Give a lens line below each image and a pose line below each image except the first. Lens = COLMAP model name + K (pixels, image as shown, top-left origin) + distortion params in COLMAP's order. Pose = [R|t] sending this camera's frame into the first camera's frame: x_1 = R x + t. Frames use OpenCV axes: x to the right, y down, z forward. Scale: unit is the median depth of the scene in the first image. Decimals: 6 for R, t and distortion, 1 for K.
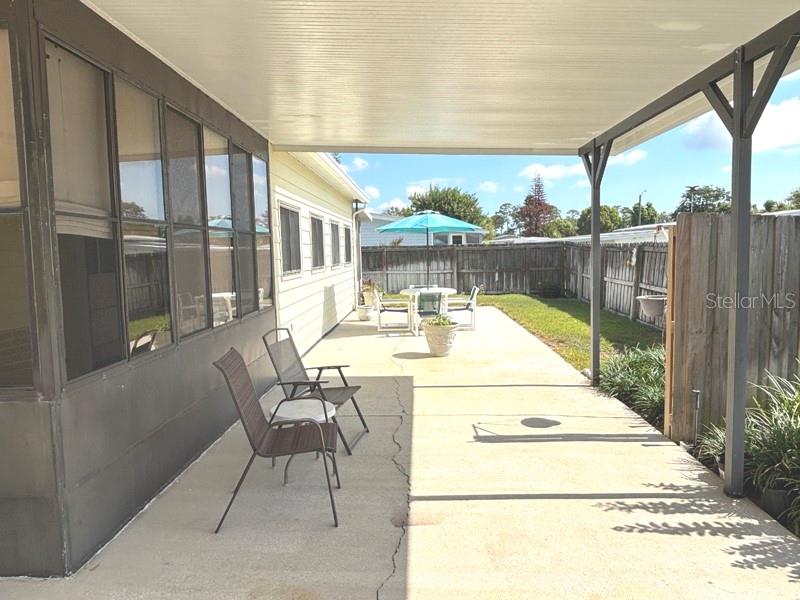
lens RADIAL K [[554.4, 0, 400.0], [0, 554.4, 300.0], [0, 0, 1]] dist [0.009229, -0.000577]
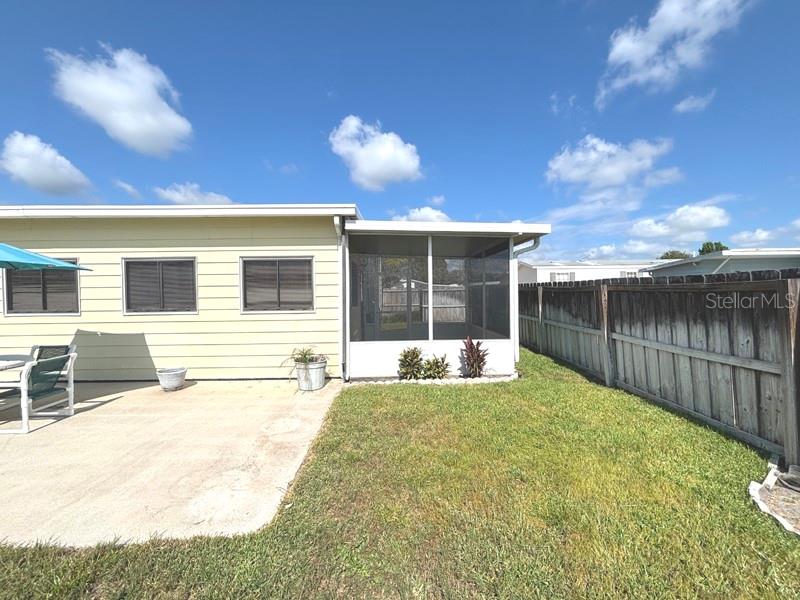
lens RADIAL K [[337.1, 0, 400.0], [0, 337.1, 300.0], [0, 0, 1]] dist [0.001056, 0.000229]
pose [[0.037348, 0.049679, -0.998067, 0.243862], [-0.078710, 0.995807, 0.046621, -0.078647], [0.996198, 0.076816, 0.041101, 0.812234]]
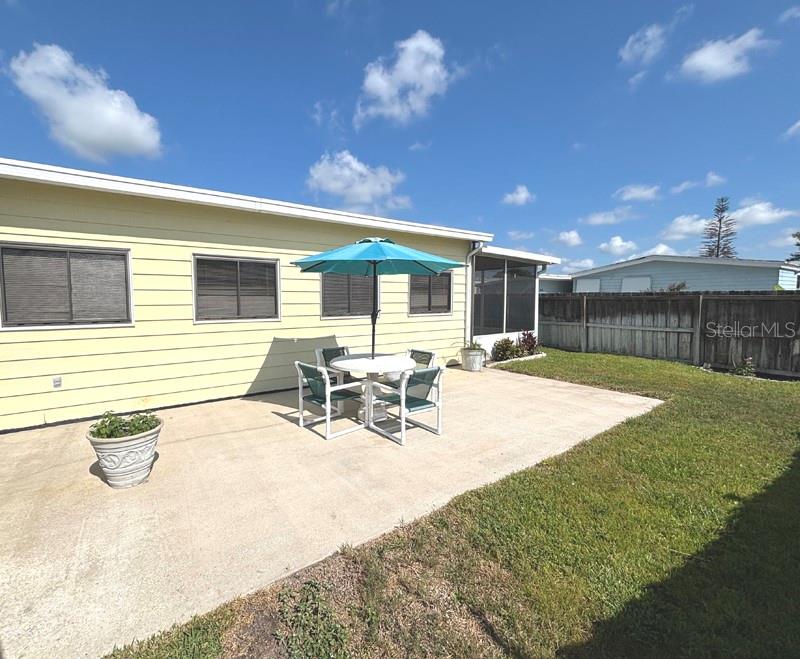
lens RADIAL K [[380.6, 0, 355.7], [0, 380.6, 312.8], [0, 0, 1]] dist [-0.009599, 0.000651]
pose [[0.593377, 0.052321, -0.803223, 0.218911], [-0.083780, 0.996480, 0.003017, -0.040820], [0.800553, 0.065504, 0.595671, 0.399486]]
